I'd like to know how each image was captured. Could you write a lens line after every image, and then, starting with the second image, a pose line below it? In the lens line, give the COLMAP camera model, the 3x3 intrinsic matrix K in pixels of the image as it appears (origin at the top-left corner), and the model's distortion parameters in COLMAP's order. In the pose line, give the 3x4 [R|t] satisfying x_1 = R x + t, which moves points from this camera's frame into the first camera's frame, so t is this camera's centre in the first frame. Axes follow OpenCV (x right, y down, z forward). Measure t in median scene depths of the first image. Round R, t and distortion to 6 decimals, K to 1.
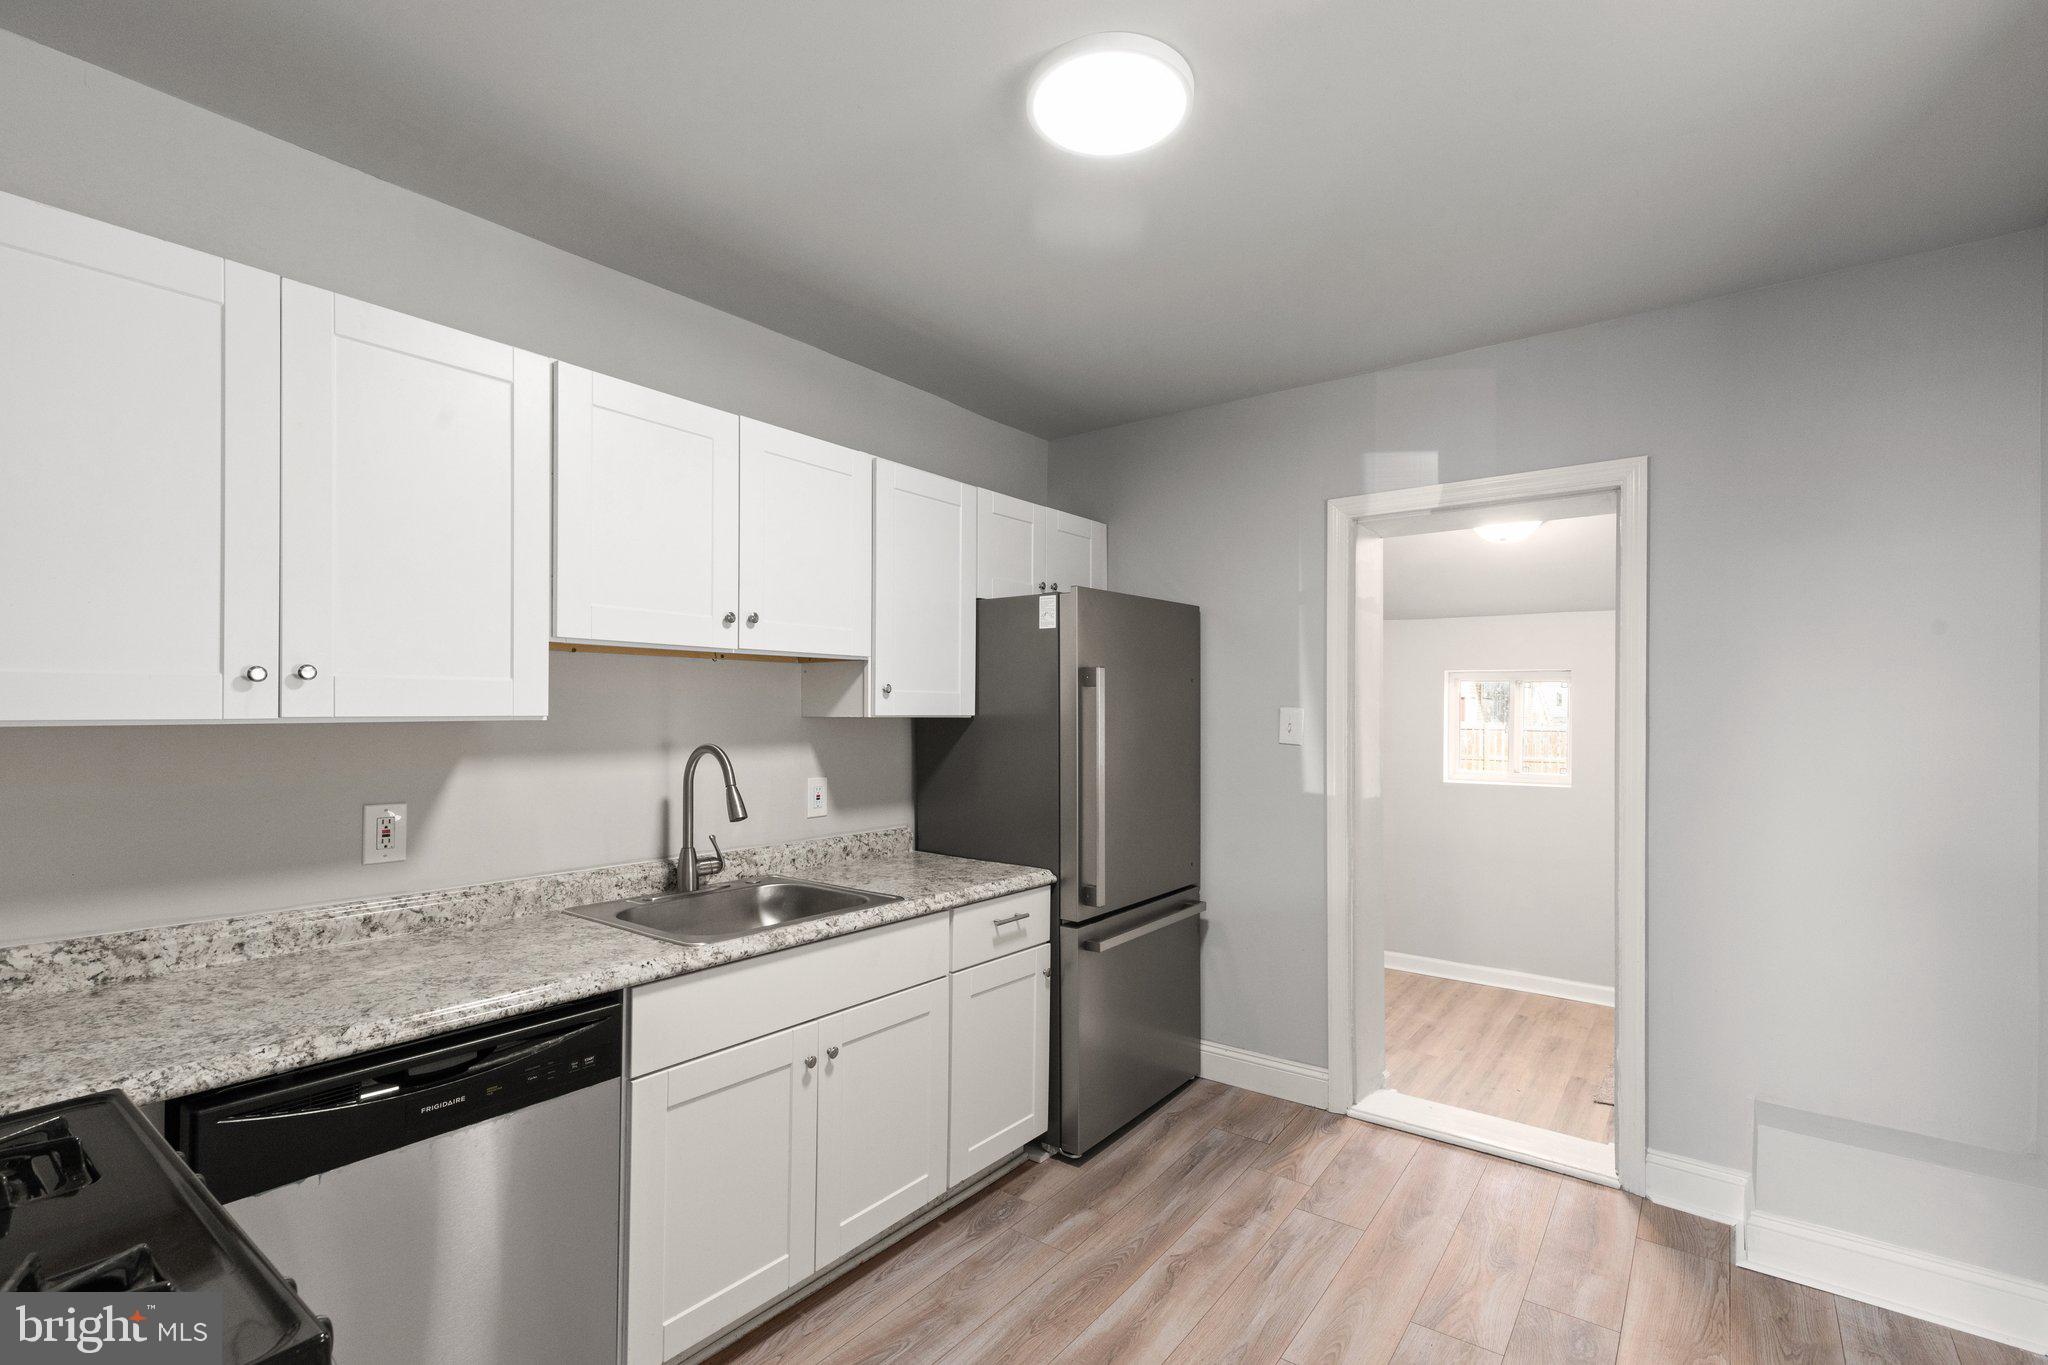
lens RADIAL K [[947.0, 0, 1019.5], [0, 947.0, 711.5], [0, 0, 1]] dist [0.000953, -0.000752]
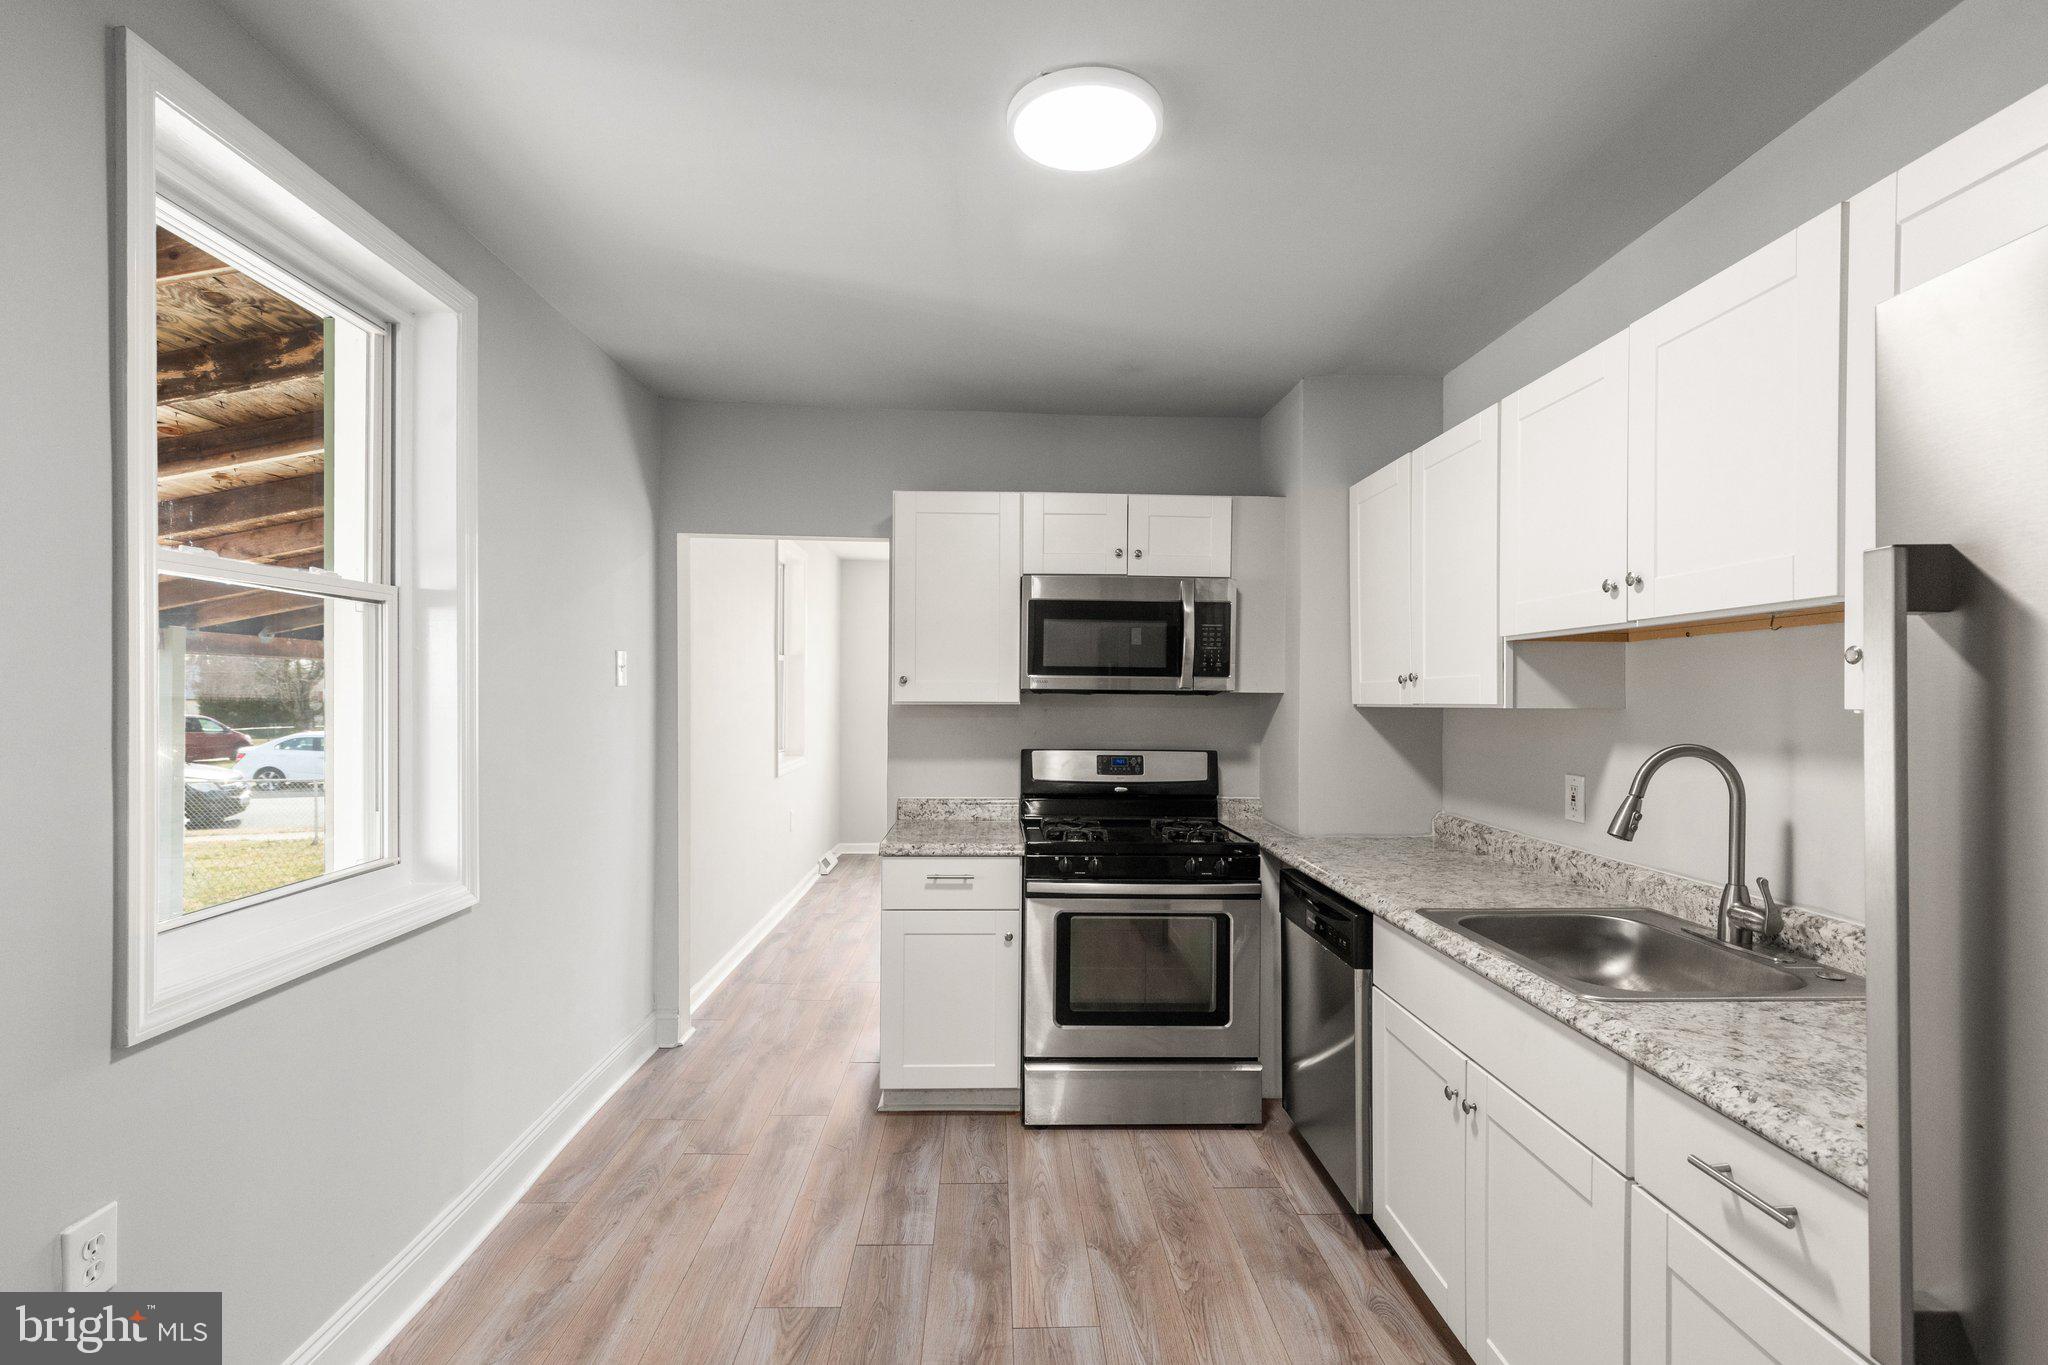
lens RADIAL K [[914.9, 0, 995.5], [0, 914.9, 718.8], [0, 0, 1]] dist [0.001105, -0.000064]
pose [[-0.790552, 0.009575, -0.612320, 0.552572], [-0.006595, 0.999687, 0.024147, -0.000230], [0.612359, 0.023128, -0.790241, 1.213639]]
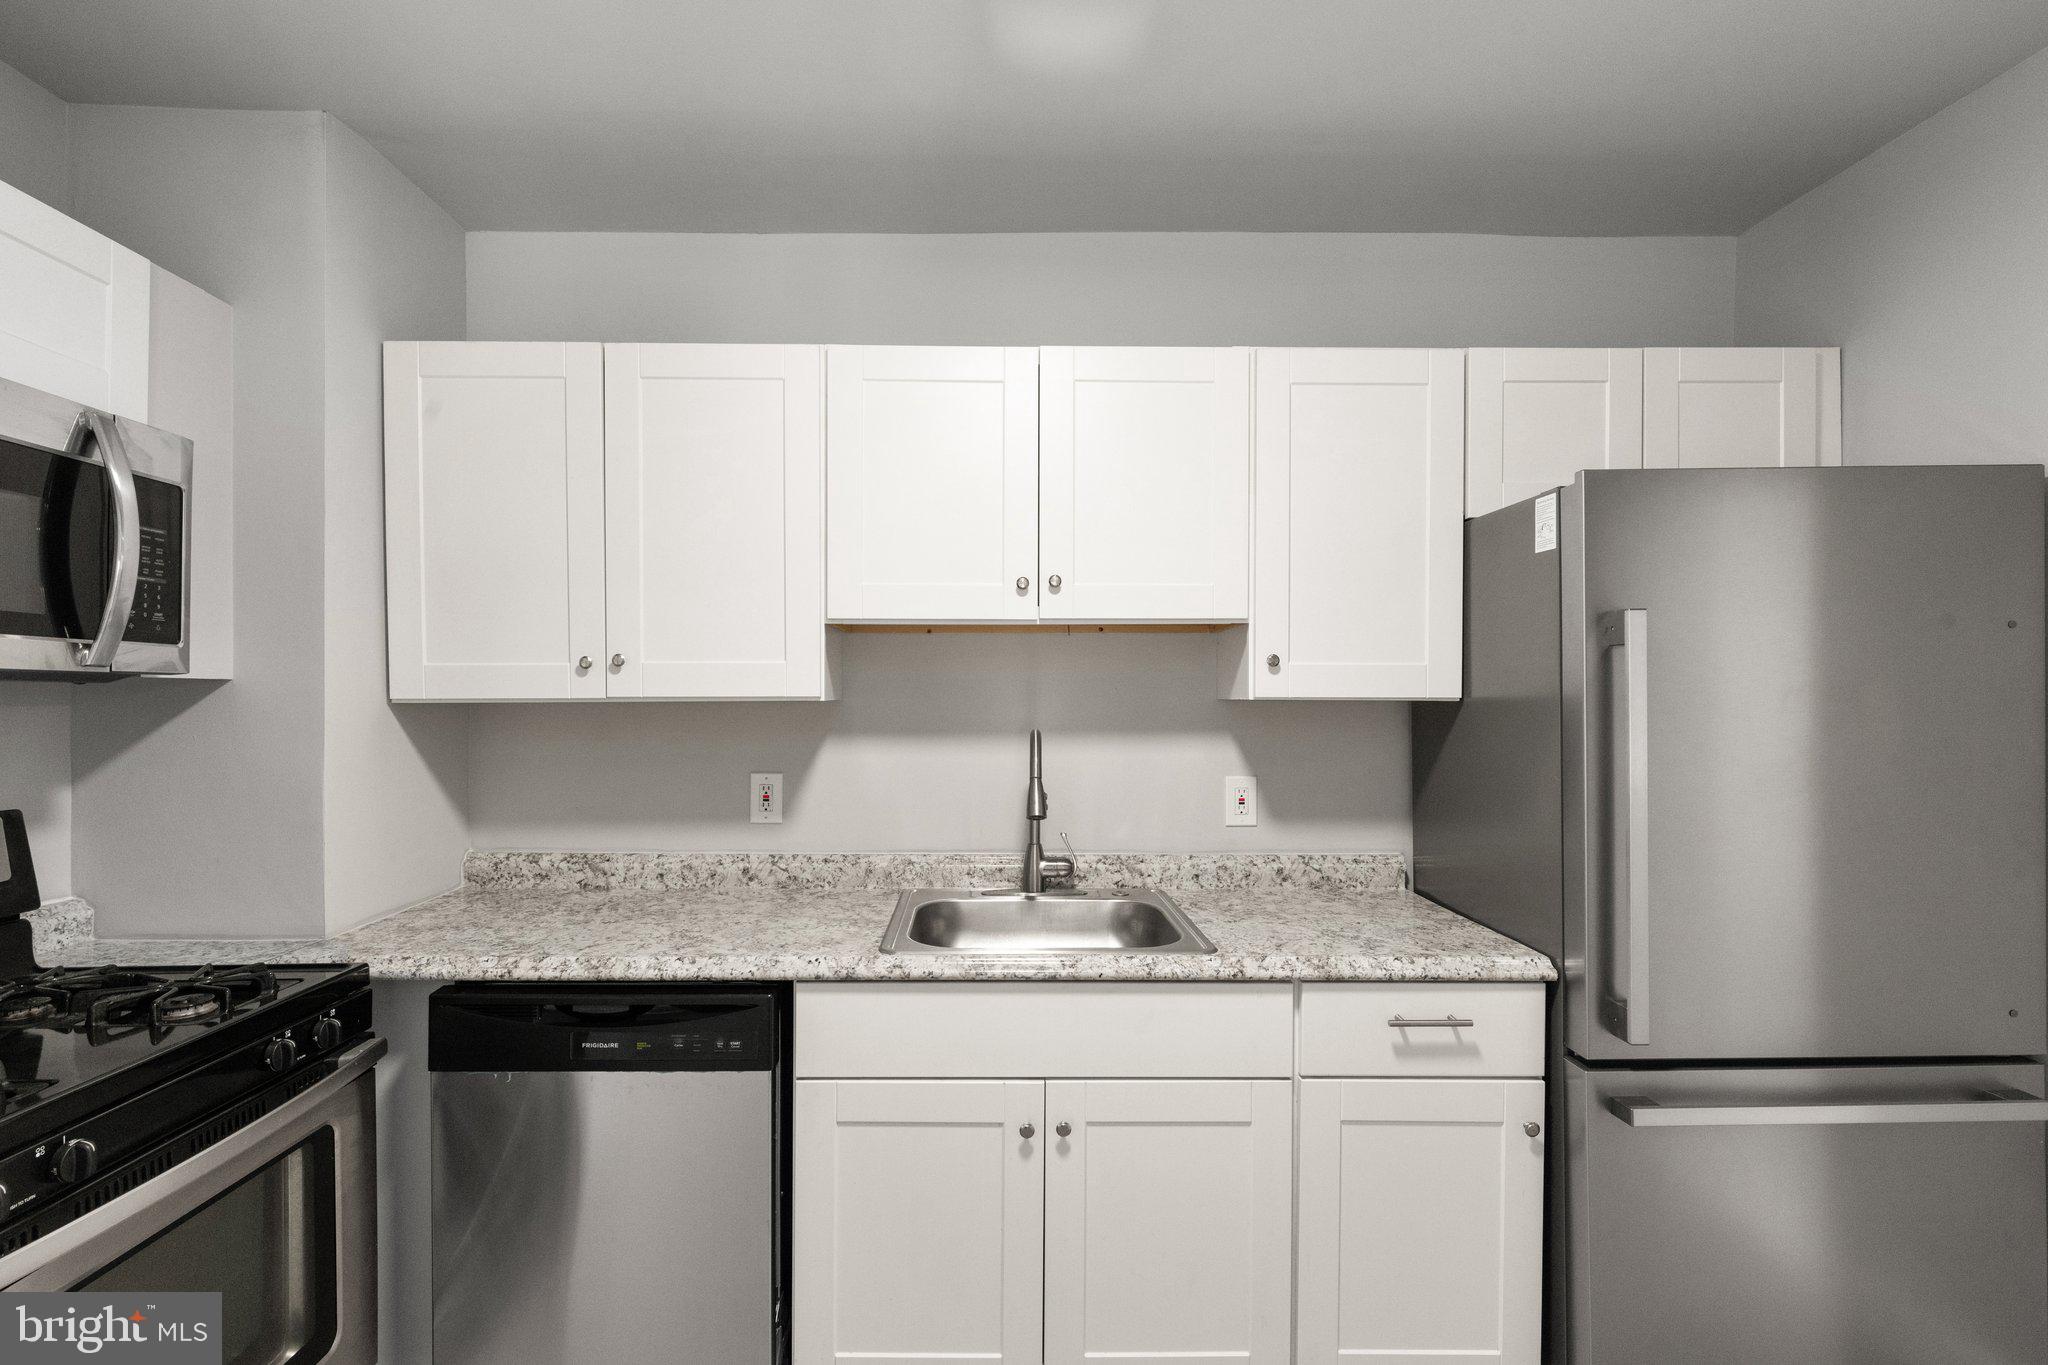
lens RADIAL K [[914.9, 0, 995.5], [0, 914.9, 718.8], [0, 0, 1]] dist [0.001105, -0.000064]
pose [[0.613769, 0.018433, -0.789270, 0.314853], [-0.000435, 0.999735, 0.023010, 0.004396], [0.789486, -0.013779, 0.613614, 0.438171]]
